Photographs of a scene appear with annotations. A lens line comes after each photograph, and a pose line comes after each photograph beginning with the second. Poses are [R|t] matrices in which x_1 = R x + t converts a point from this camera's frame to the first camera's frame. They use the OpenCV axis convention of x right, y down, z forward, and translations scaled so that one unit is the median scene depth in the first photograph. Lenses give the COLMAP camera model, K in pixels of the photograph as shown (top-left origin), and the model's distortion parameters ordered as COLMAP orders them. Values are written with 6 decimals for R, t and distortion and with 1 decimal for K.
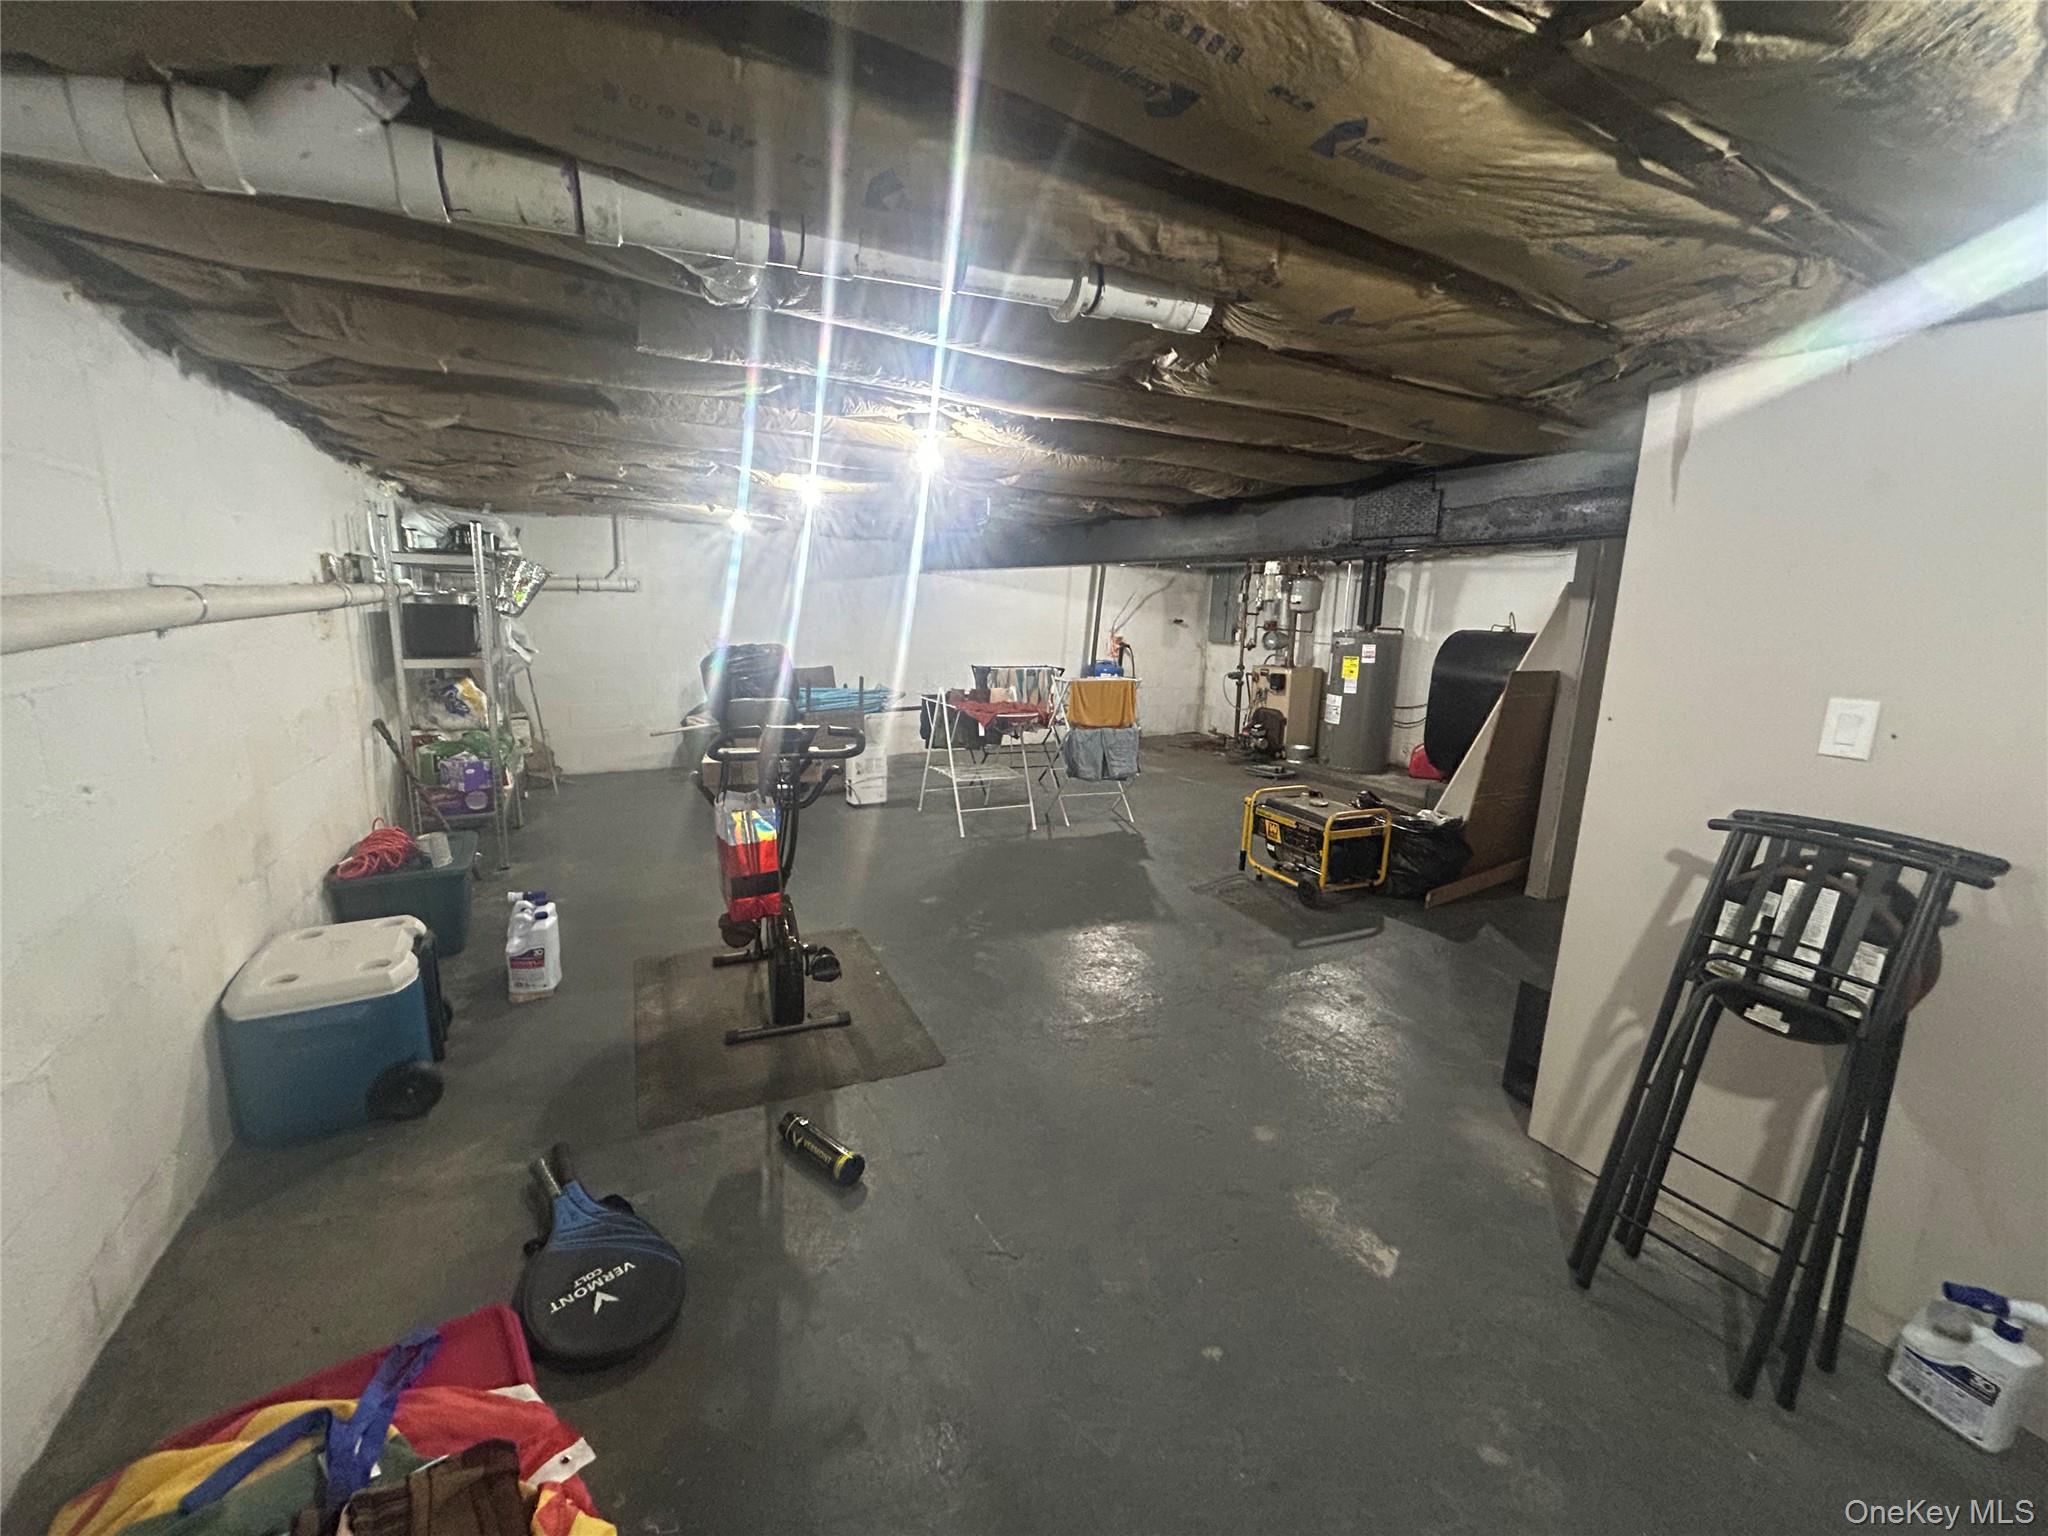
lens RADIAL K [[821.2, 0, 1022.3], [0, 821.2, 766.0], [0, 0, 1]] dist [-0.003659, -0.000264]
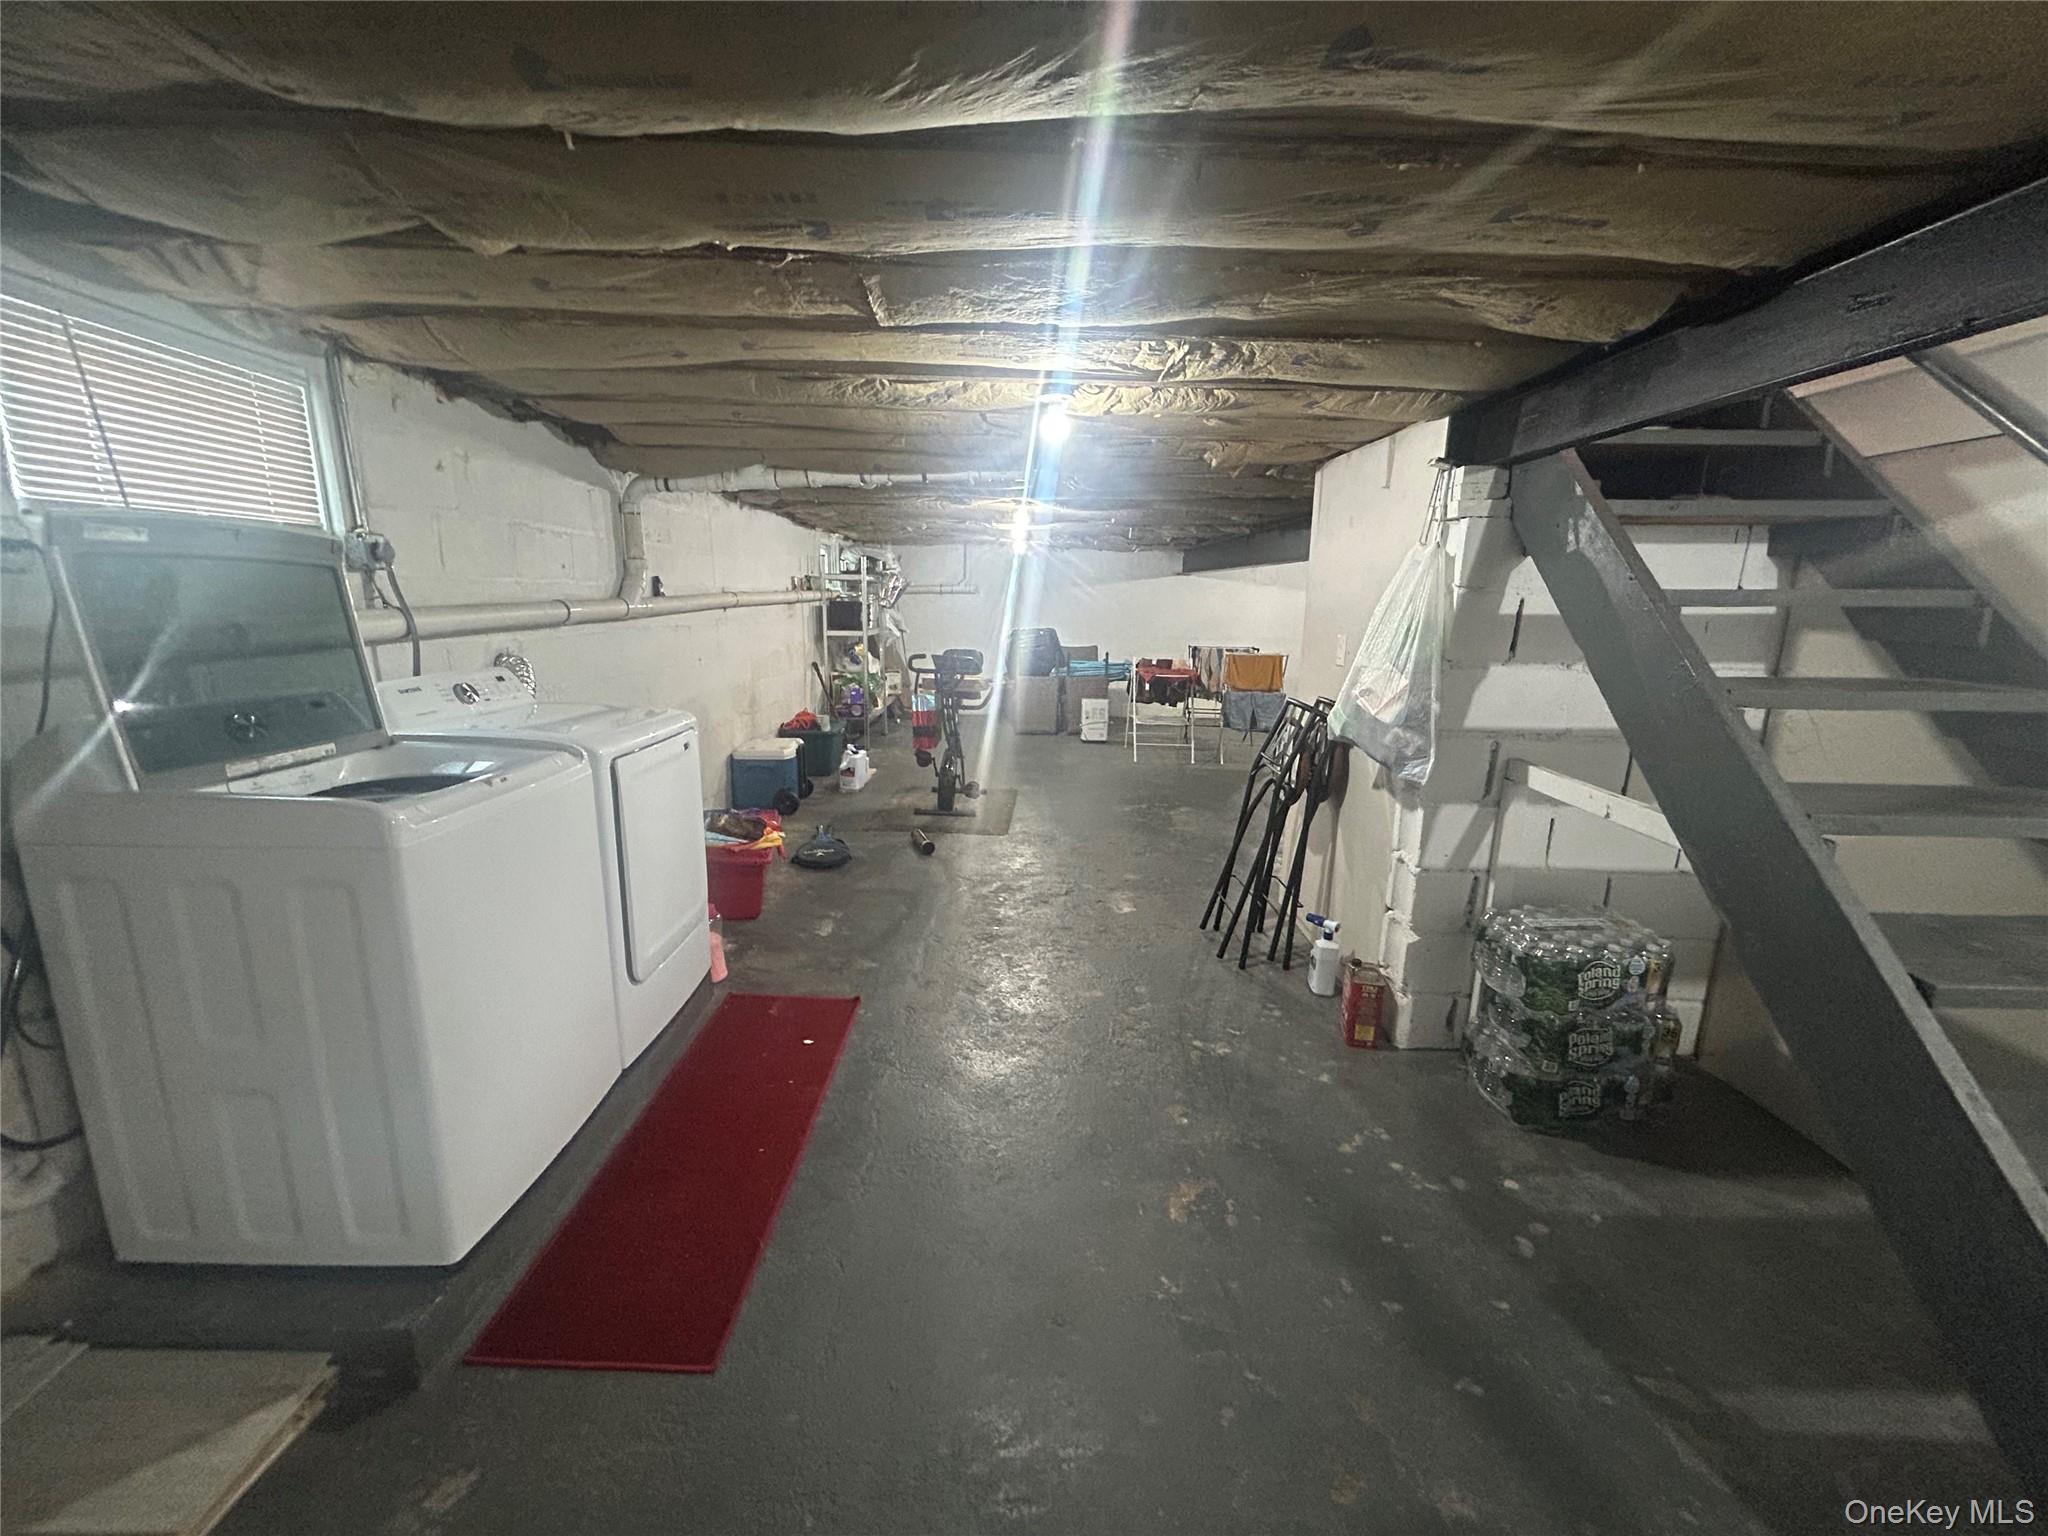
lens RADIAL K [[821.2, 0, 1021.8], [0, 821.2, 771.3], [0, 0, 1]] dist [-0.003659, -0.000264]
pose [[0.881144, 0.085138, -0.465121, 0.396960], [-0.082125, 0.996262, 0.026781, 0.076723], [0.465663, 0.014600, 0.884842, -0.333294]]
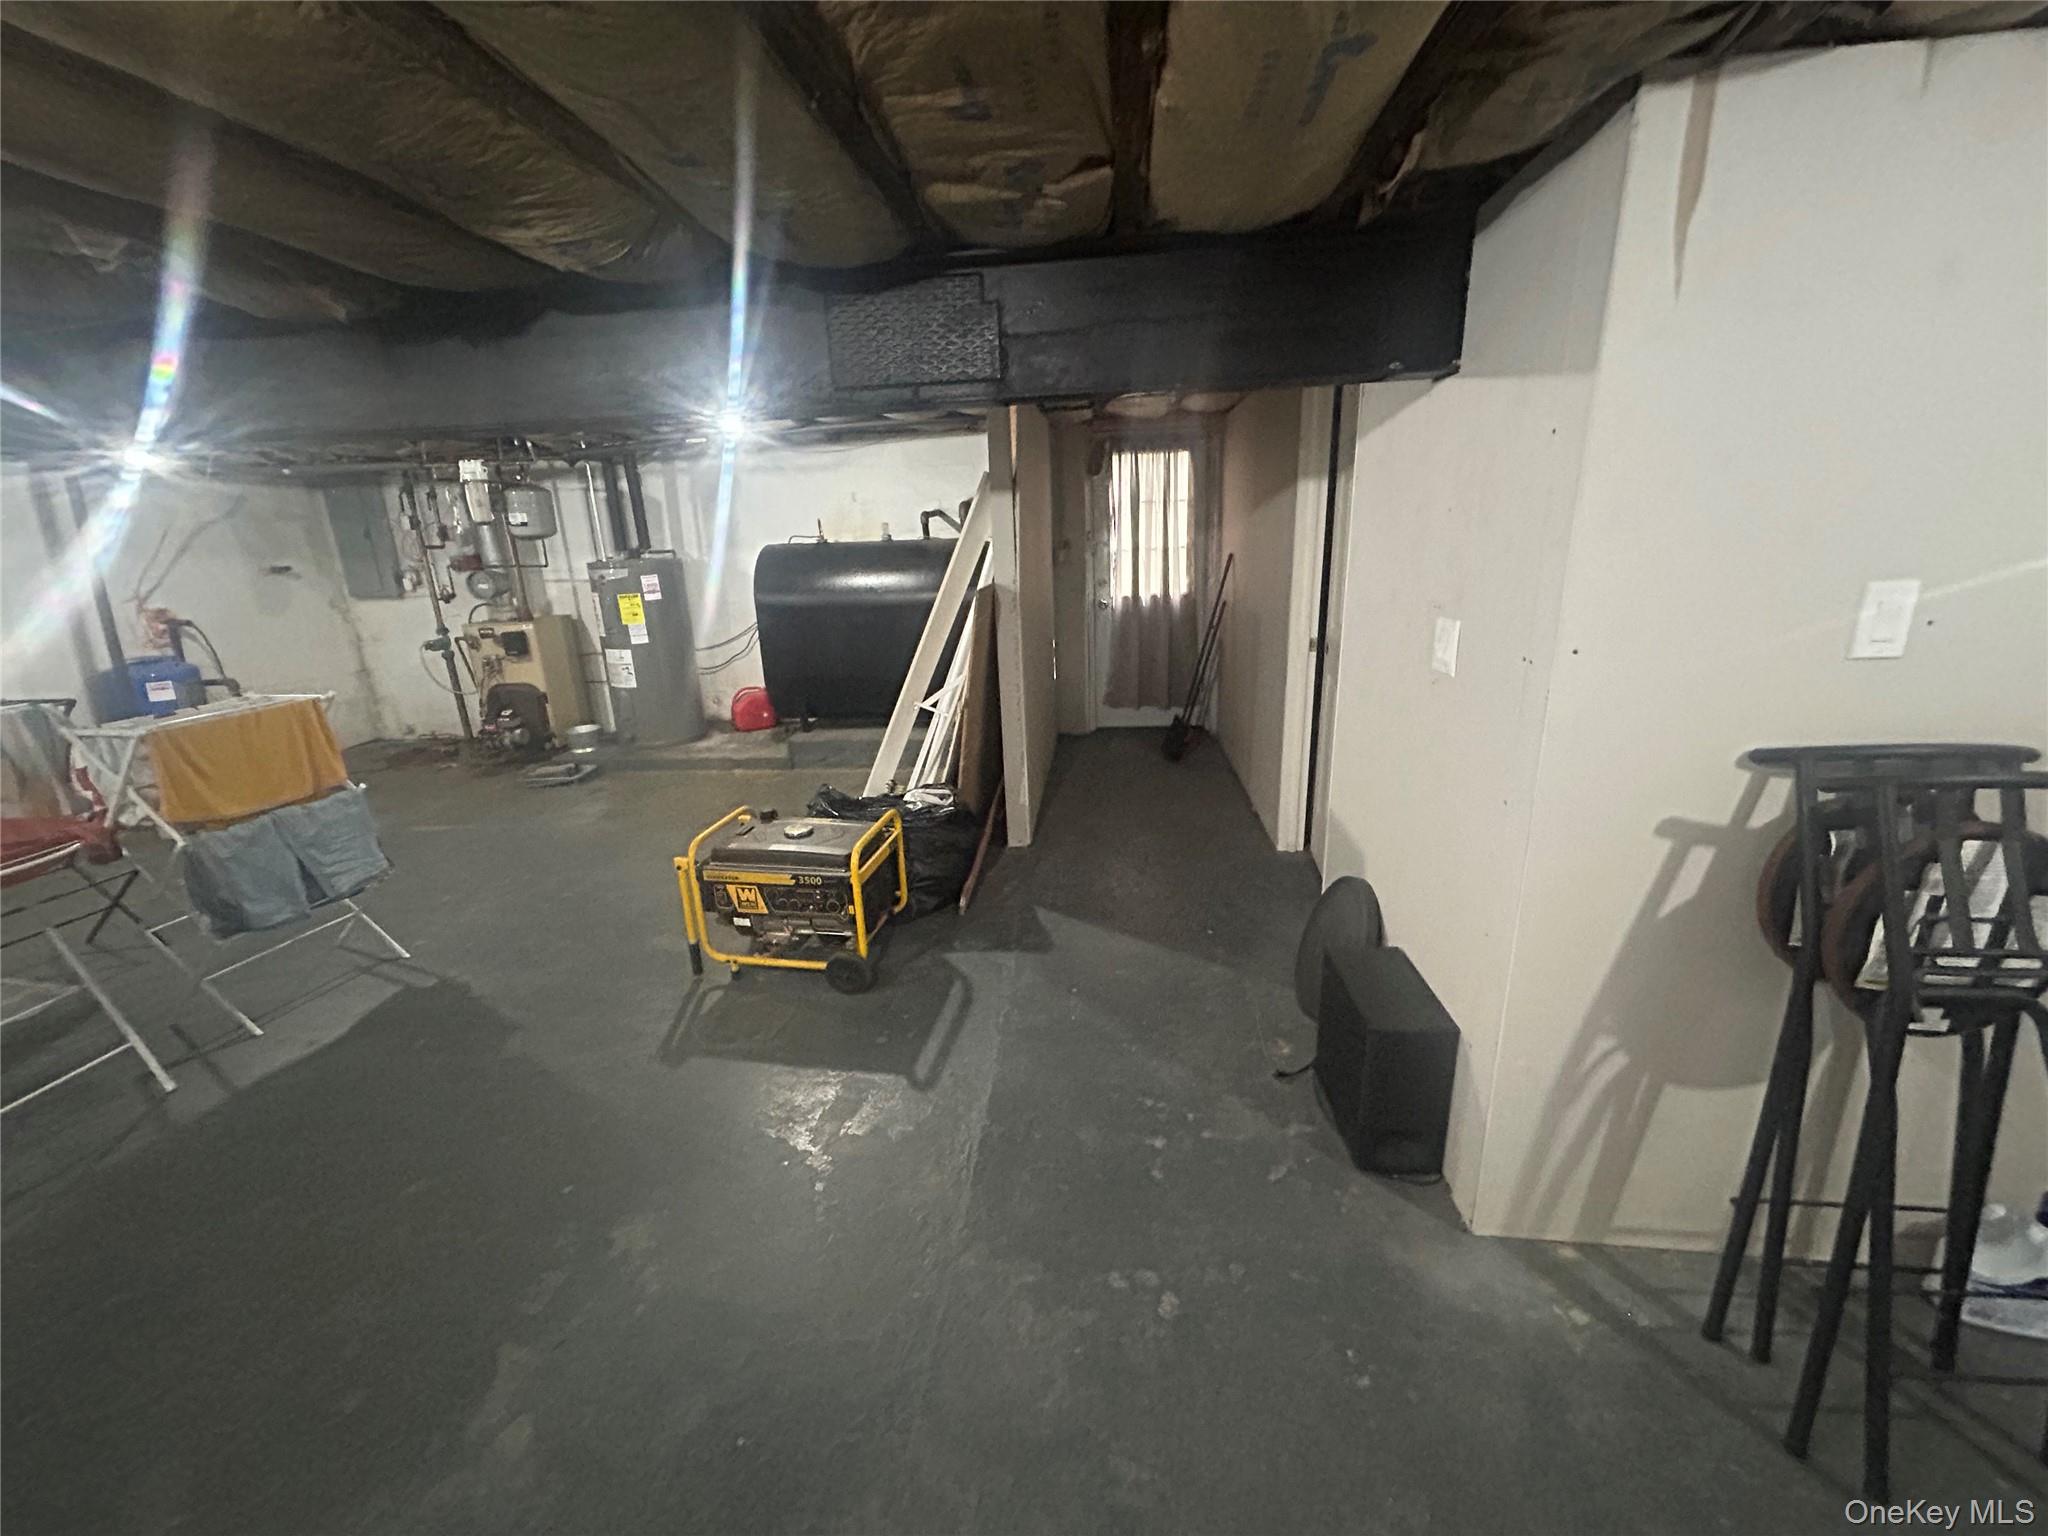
lens RADIAL K [[821.2, 0, 1029.0], [0, 821.2, 766.2], [0, 0, 1]] dist [-0.003659, -0.000264]
pose [[0.557066, -0.283579, 0.780551, -0.020421], [0.210228, 0.957433, 0.197805, -0.073406], [-0.803419, 0.053903, 0.592970, 0.374922]]
